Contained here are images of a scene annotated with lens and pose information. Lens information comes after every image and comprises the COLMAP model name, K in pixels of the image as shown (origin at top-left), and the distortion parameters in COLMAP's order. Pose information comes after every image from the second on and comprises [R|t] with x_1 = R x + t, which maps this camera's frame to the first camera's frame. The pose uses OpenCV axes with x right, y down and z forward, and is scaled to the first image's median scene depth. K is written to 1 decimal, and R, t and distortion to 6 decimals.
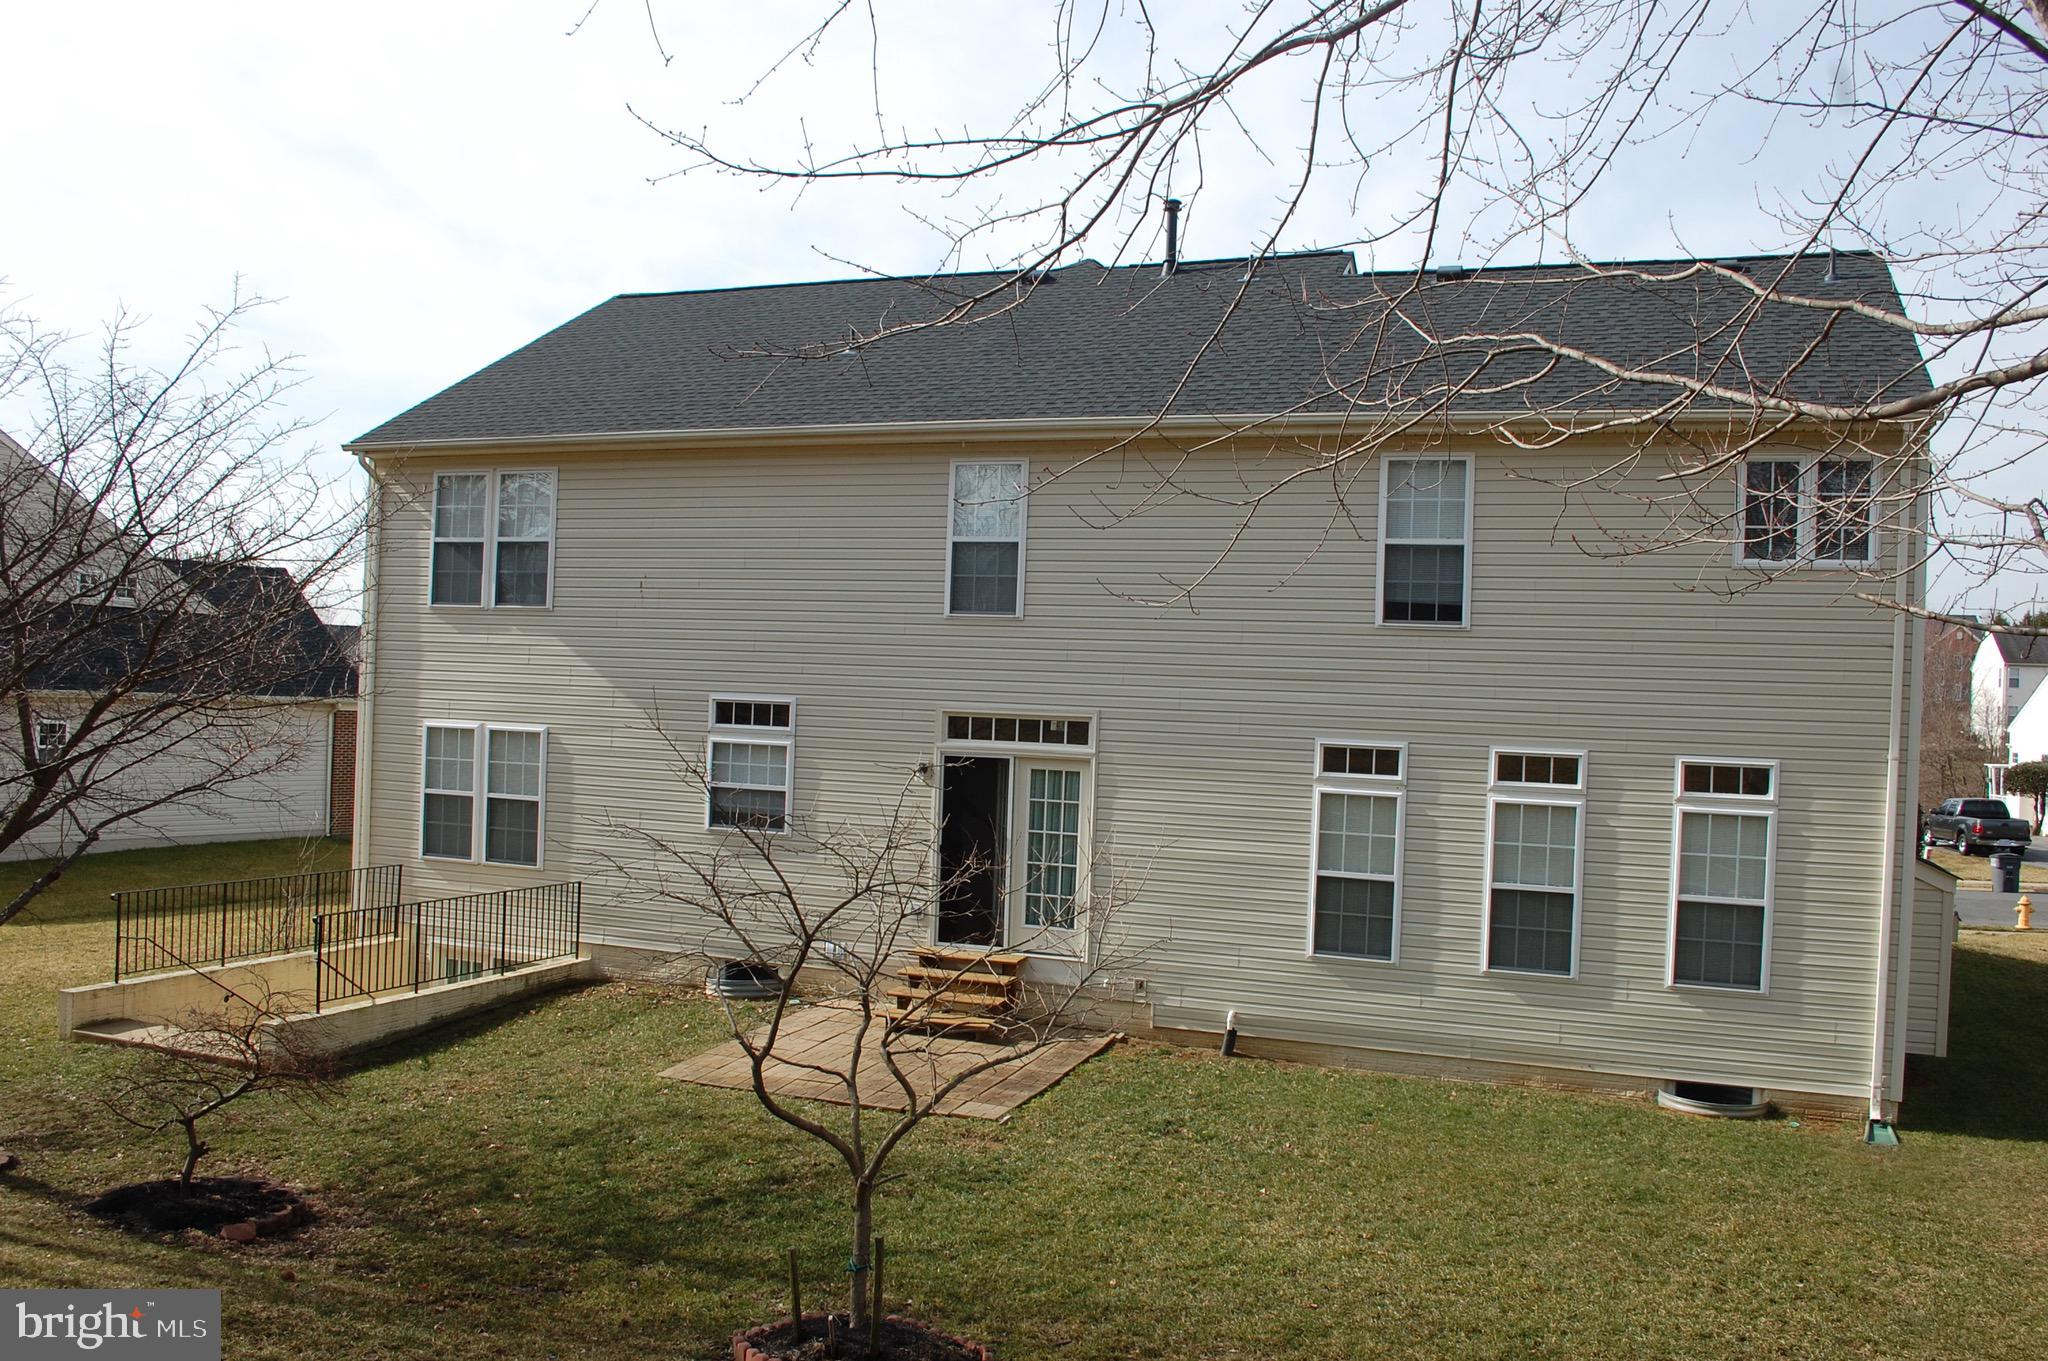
lens RADIAL K [[1660.7, 0, 1033.4], [0, 1660.7, 682.7], [0, 0, 1]] dist [-0.086095, 0.010248]
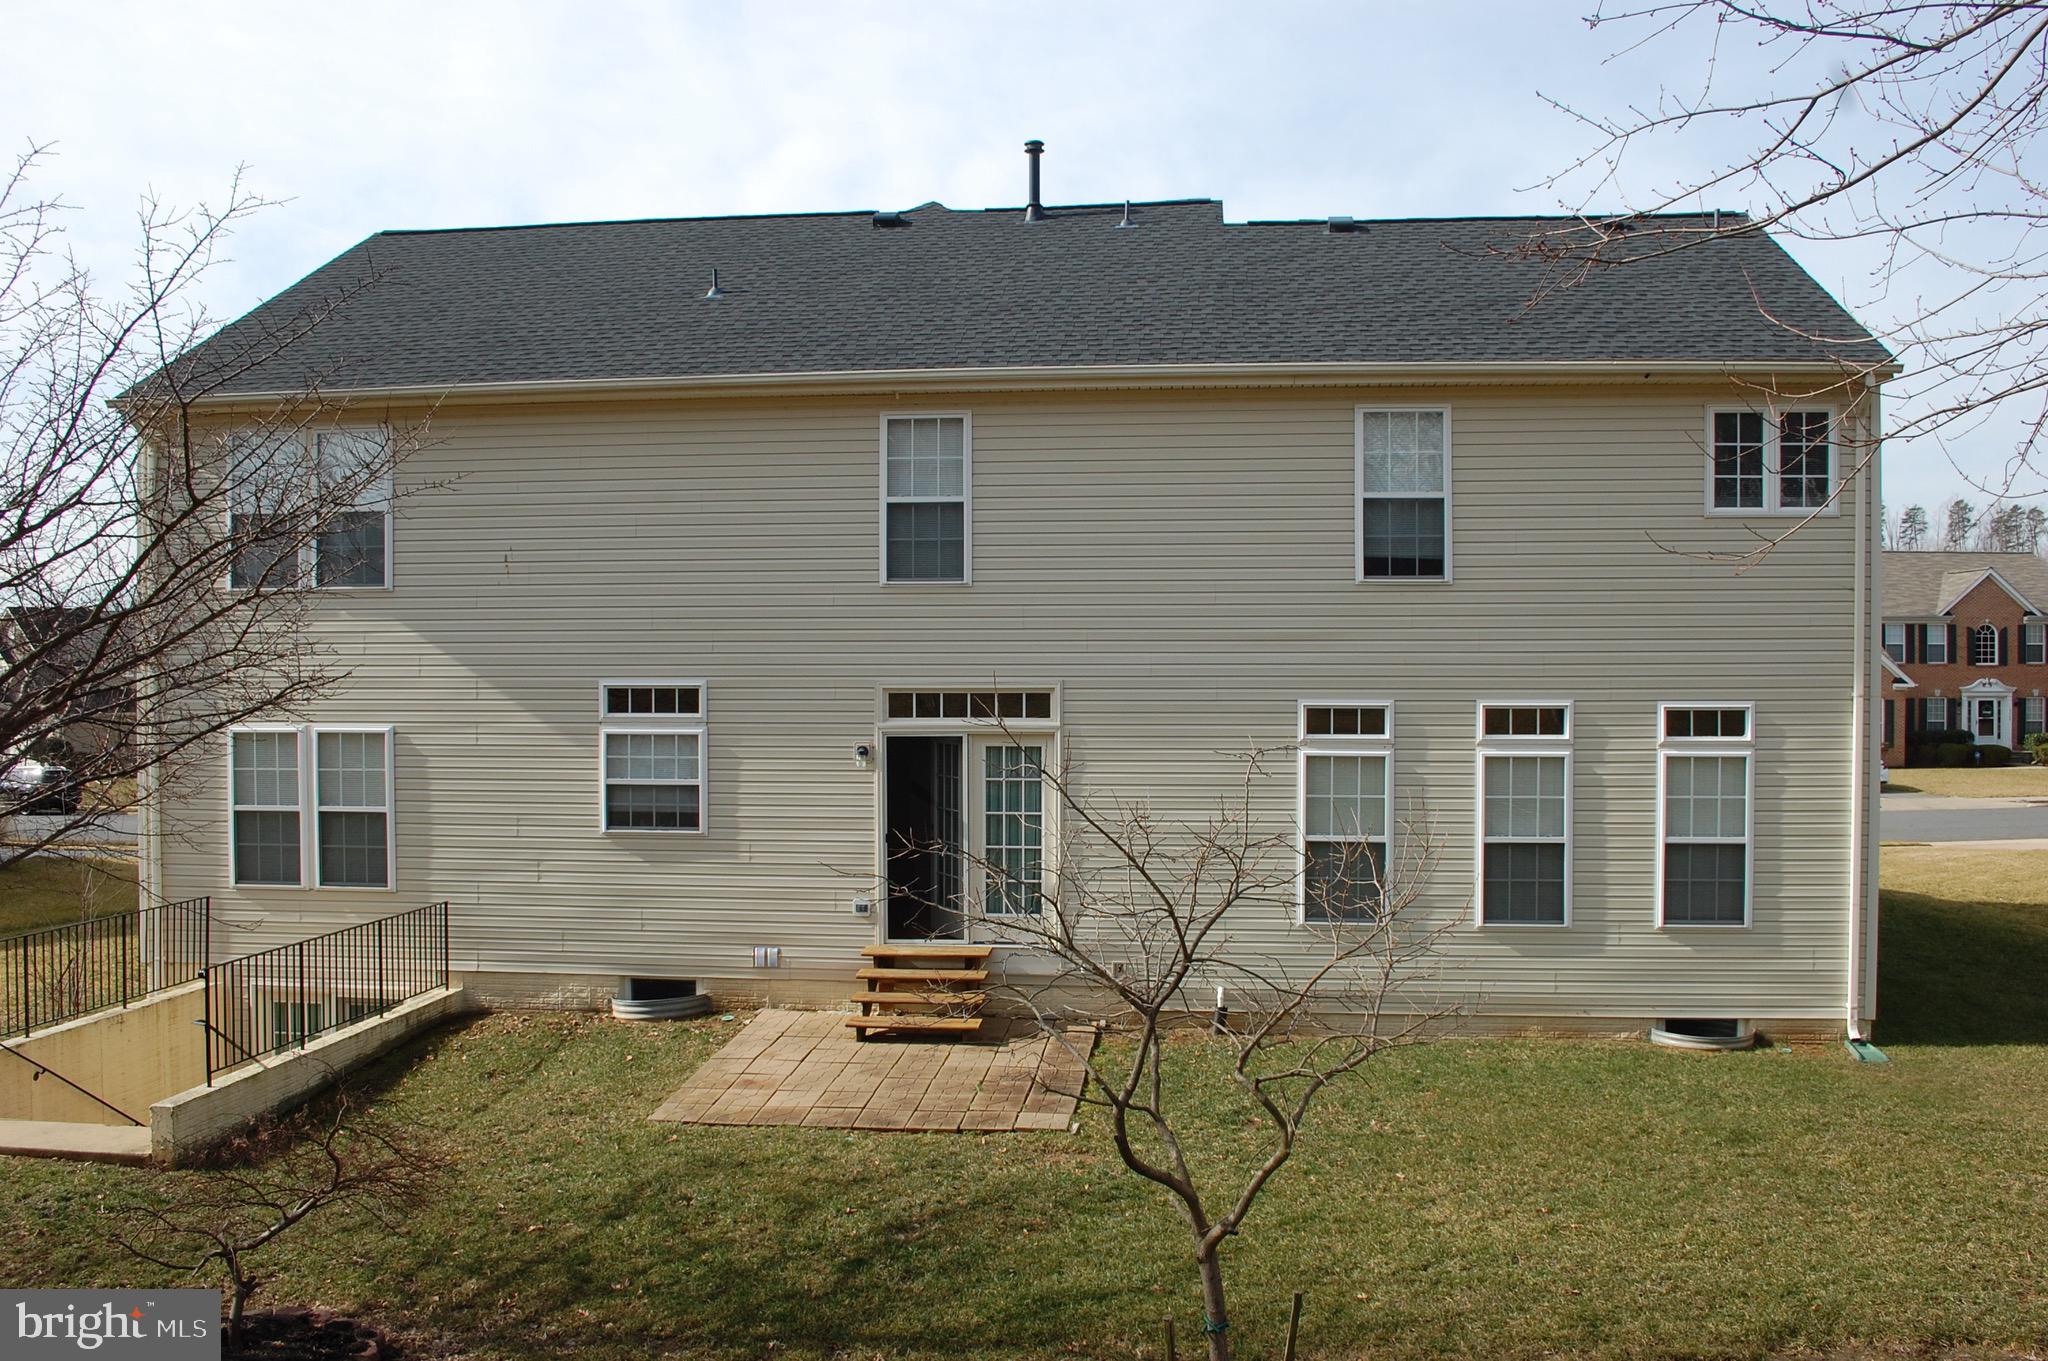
lens RADIAL K [[1660.7, 0, 1019.5], [0, 1660.7, 683.2], [0, 0, 1]] dist [-0.086095, 0.010248]
pose [[0.967538, -0.041211, 0.249342, -0.234465], [0.035937, 0.999024, 0.025666, -0.007086], [-0.250156, -0.015873, 0.968075, 0.106332]]
